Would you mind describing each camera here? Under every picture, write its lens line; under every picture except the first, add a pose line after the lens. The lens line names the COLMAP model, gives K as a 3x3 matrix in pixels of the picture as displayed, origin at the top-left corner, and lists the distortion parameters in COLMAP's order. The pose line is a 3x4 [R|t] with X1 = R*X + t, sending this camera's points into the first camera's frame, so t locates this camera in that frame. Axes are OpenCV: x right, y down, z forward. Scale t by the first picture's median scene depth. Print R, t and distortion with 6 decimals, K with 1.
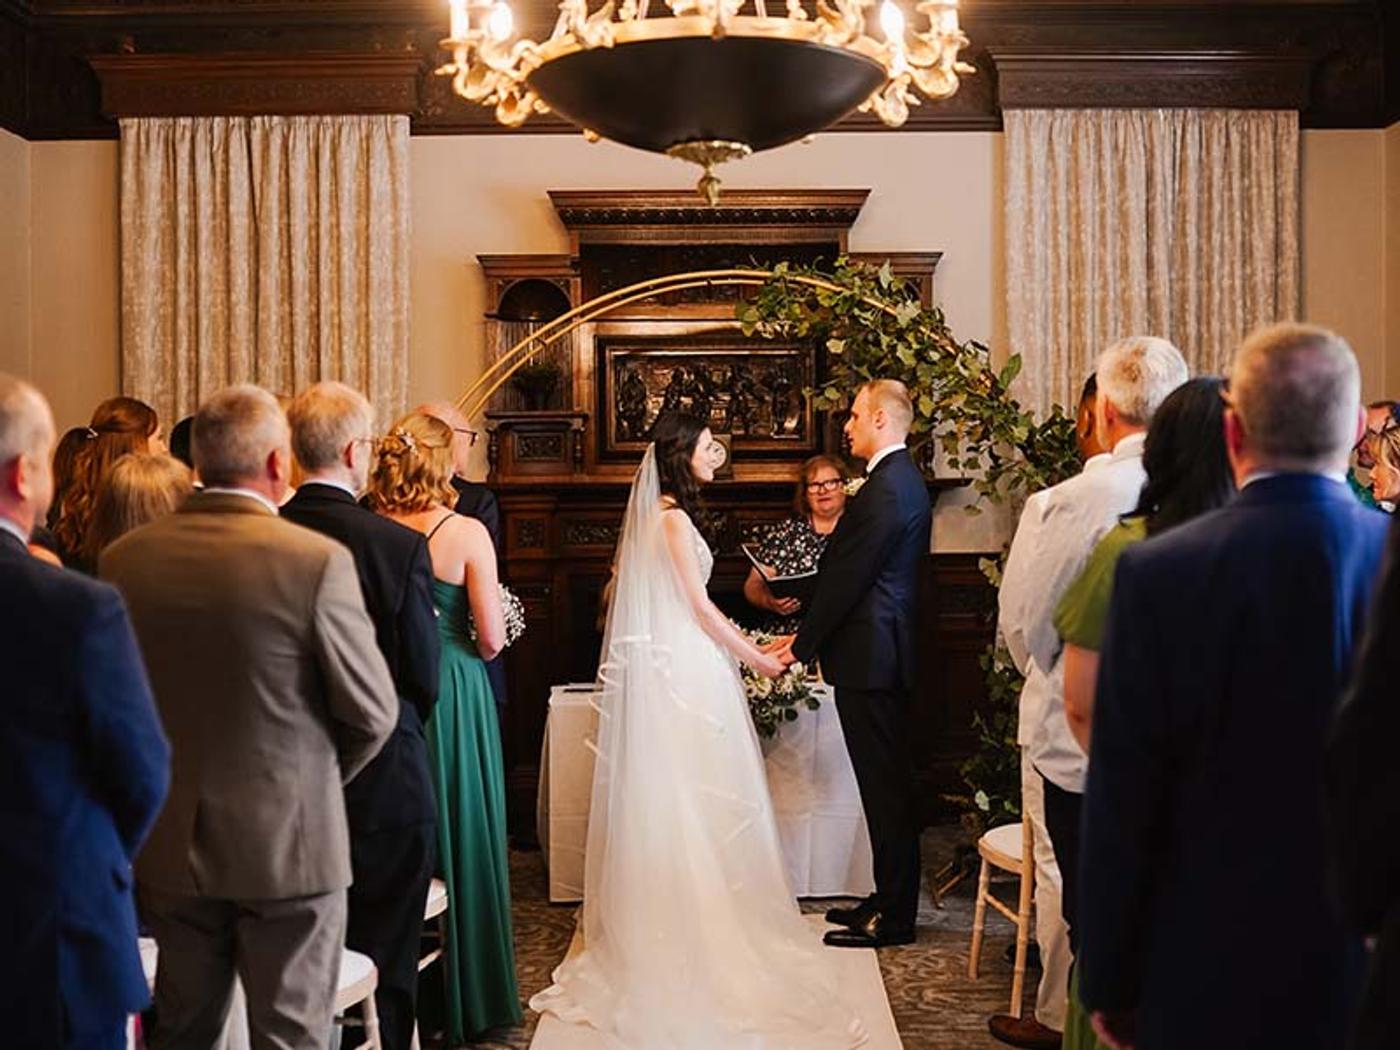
lens RADIAL K [[1919.4, 0, 700.0], [0, 1919.4, 525.0], [0, 0, 1]] dist [-0.049946, 0.045828]
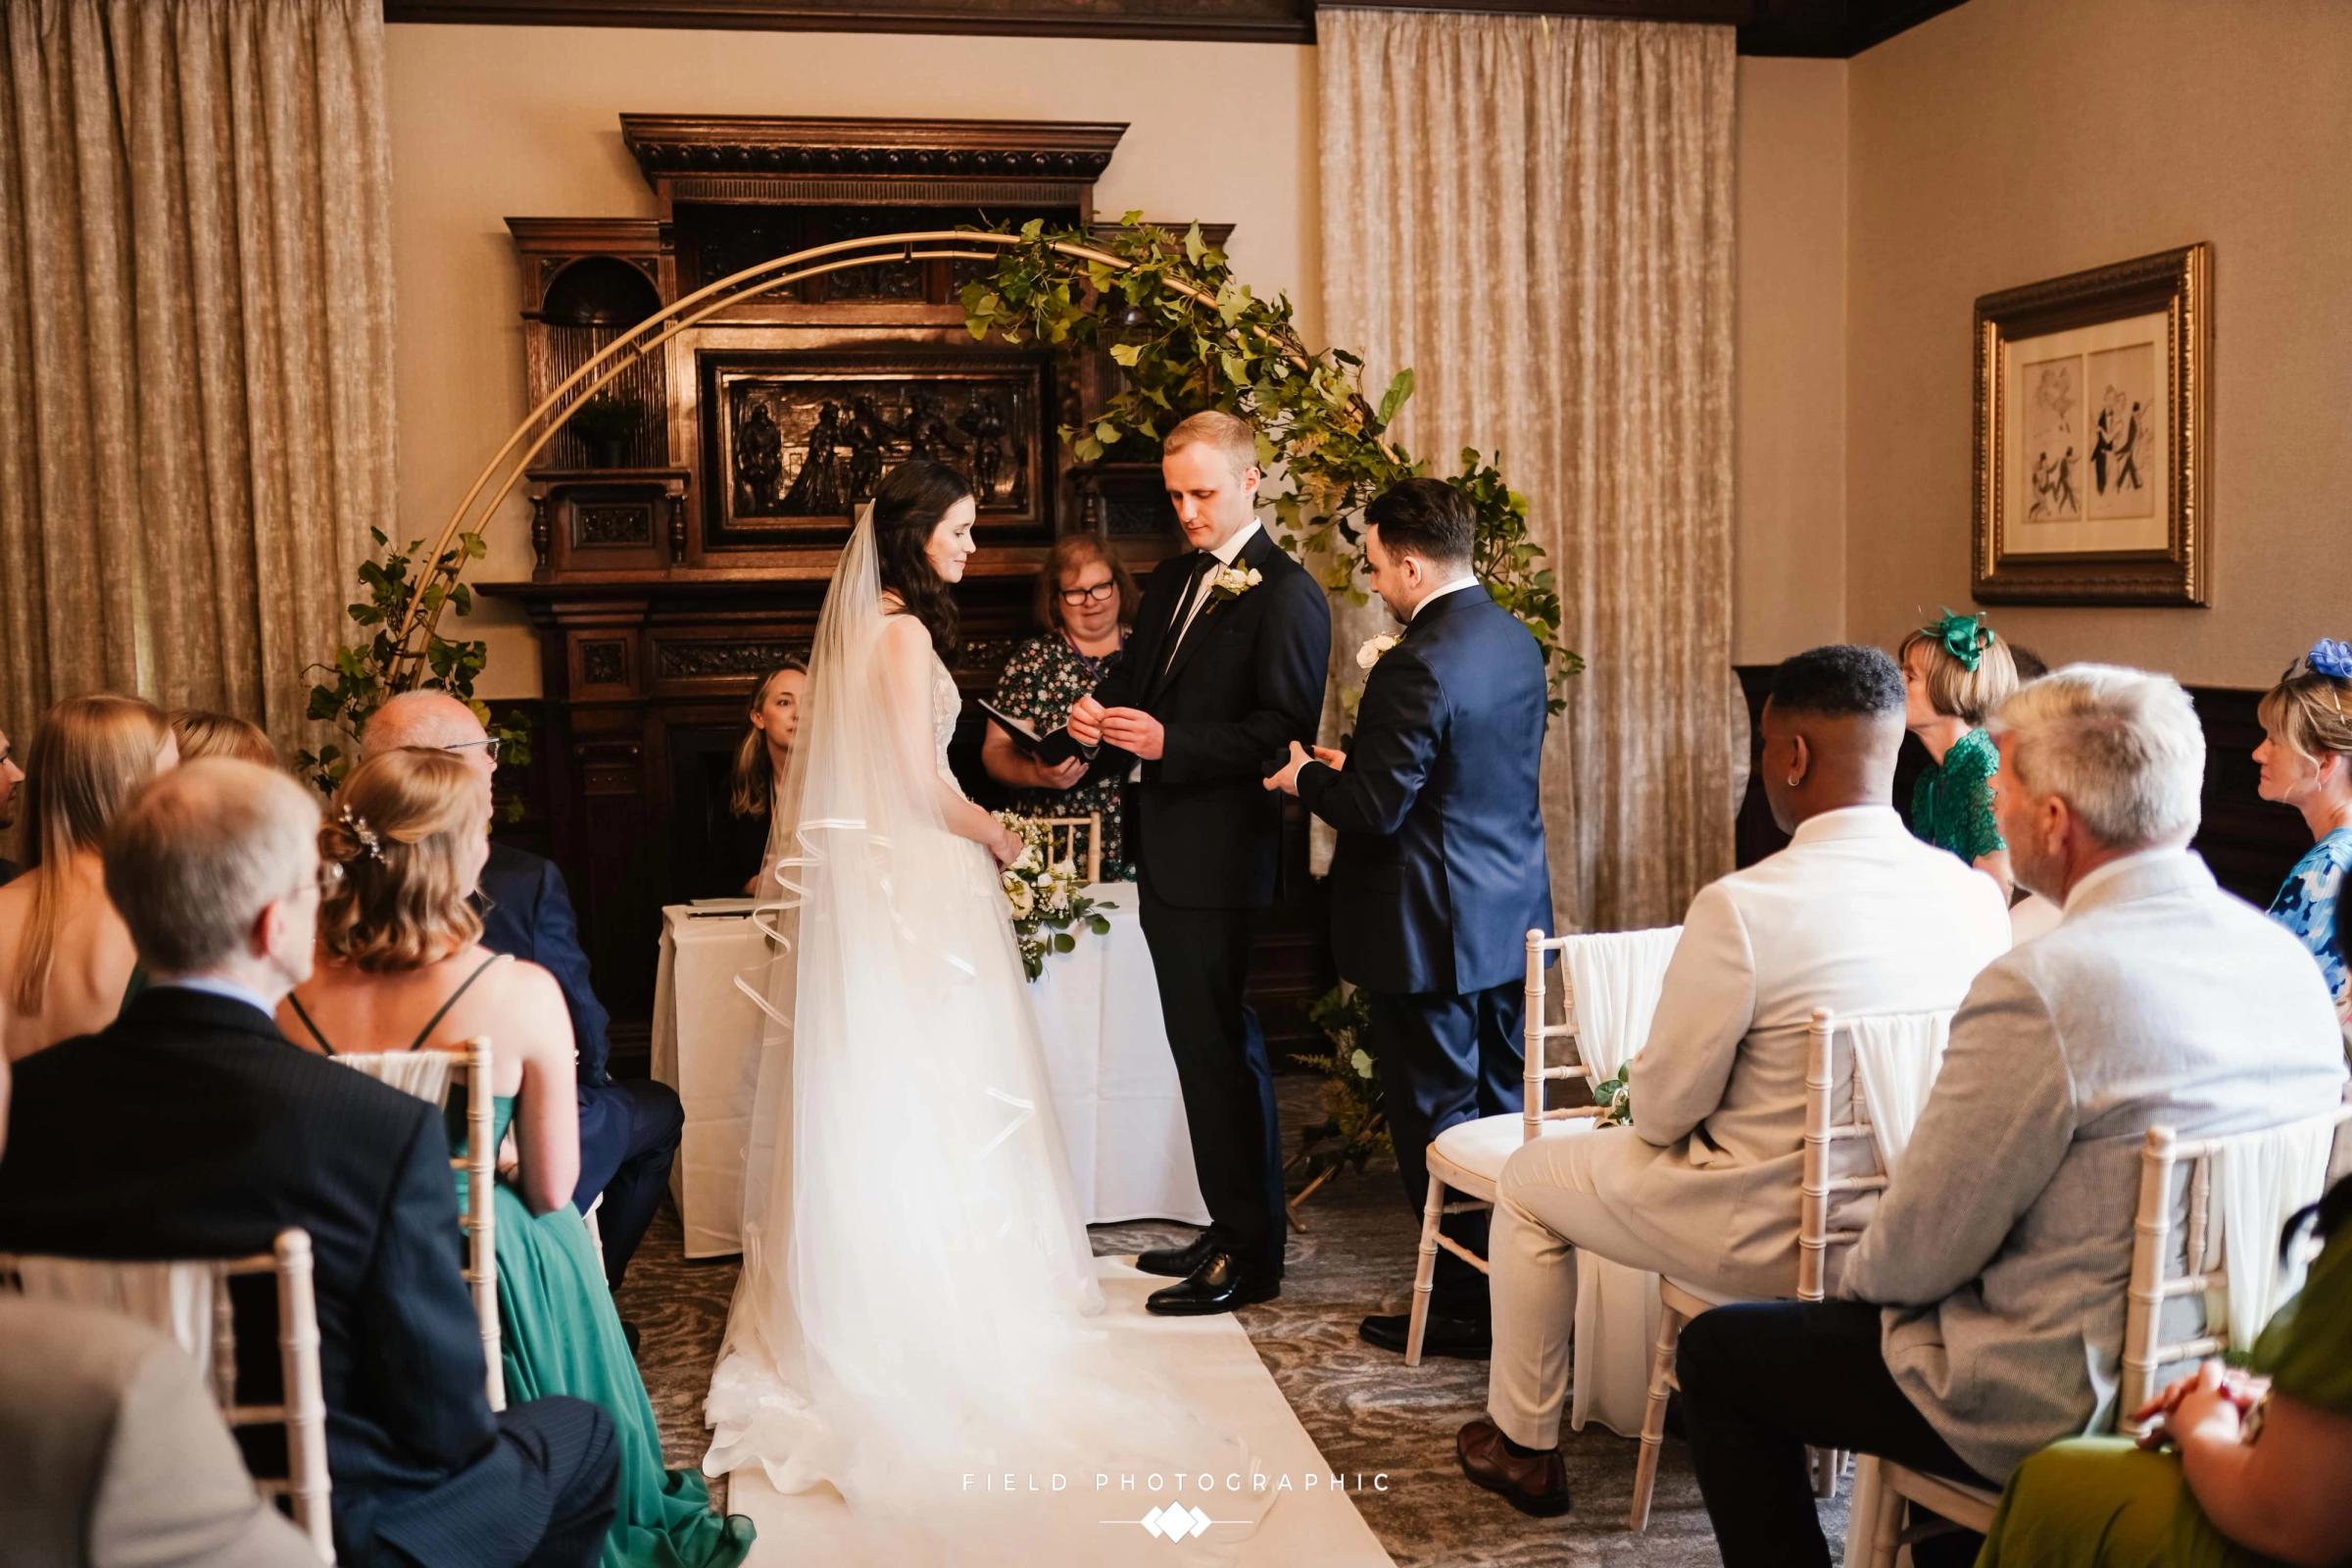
lens RADIAL K [[2350.8, 0, 1178.7], [0, 2350.8, 803.1], [0, 0, 1]] dist [-0.065386, 0.116352]
pose [[0.980558, -0.028983, 0.194076, -0.054351], [0.015096, 0.997243, 0.072655, -0.002396], [-0.195646, -0.068313, 0.978292, 0.199679]]
